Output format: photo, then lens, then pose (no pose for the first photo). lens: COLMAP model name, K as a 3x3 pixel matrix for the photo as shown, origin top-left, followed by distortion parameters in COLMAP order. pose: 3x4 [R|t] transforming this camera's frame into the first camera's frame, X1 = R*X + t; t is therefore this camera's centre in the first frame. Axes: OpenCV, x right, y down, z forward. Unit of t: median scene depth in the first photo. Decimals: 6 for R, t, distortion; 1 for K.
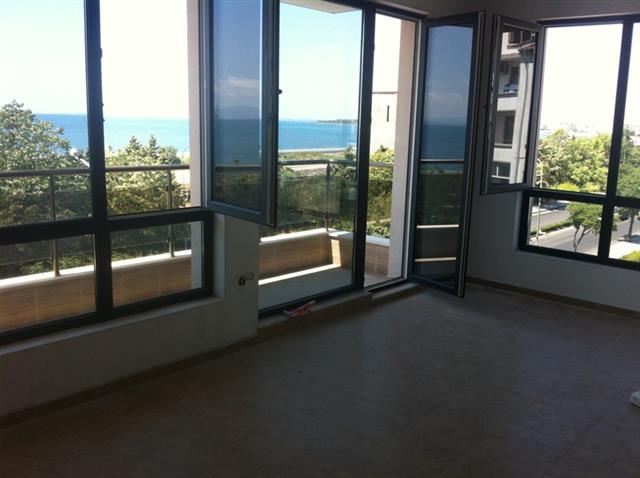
lens RADIAL K [[612.3, 0, 317.3], [0, 612.3, 238.0], [0, 0, 1]] dist [0.088286, -0.326597]
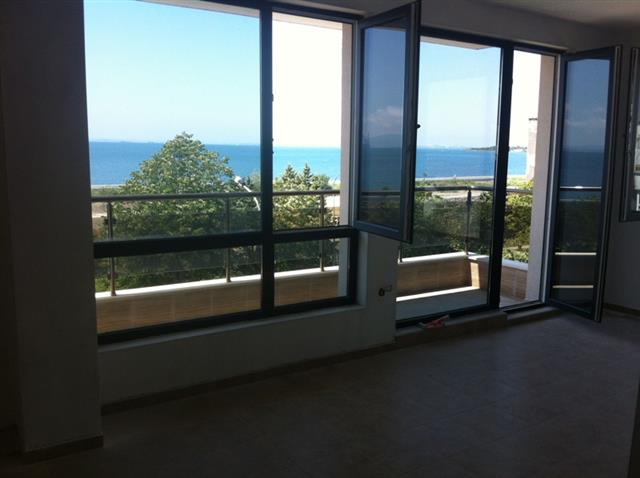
lens RADIAL K [[618.9, 0, 324.8], [0, 618.9, 230.4], [0, 0, 1]] dist [0.084193, -0.350165]
pose [[0.974013, 0.020537, -0.225561, 0.022195], [-0.033636, 0.997954, -0.054381, 0.016477], [0.223982, 0.060555, 0.972710, -0.102570]]
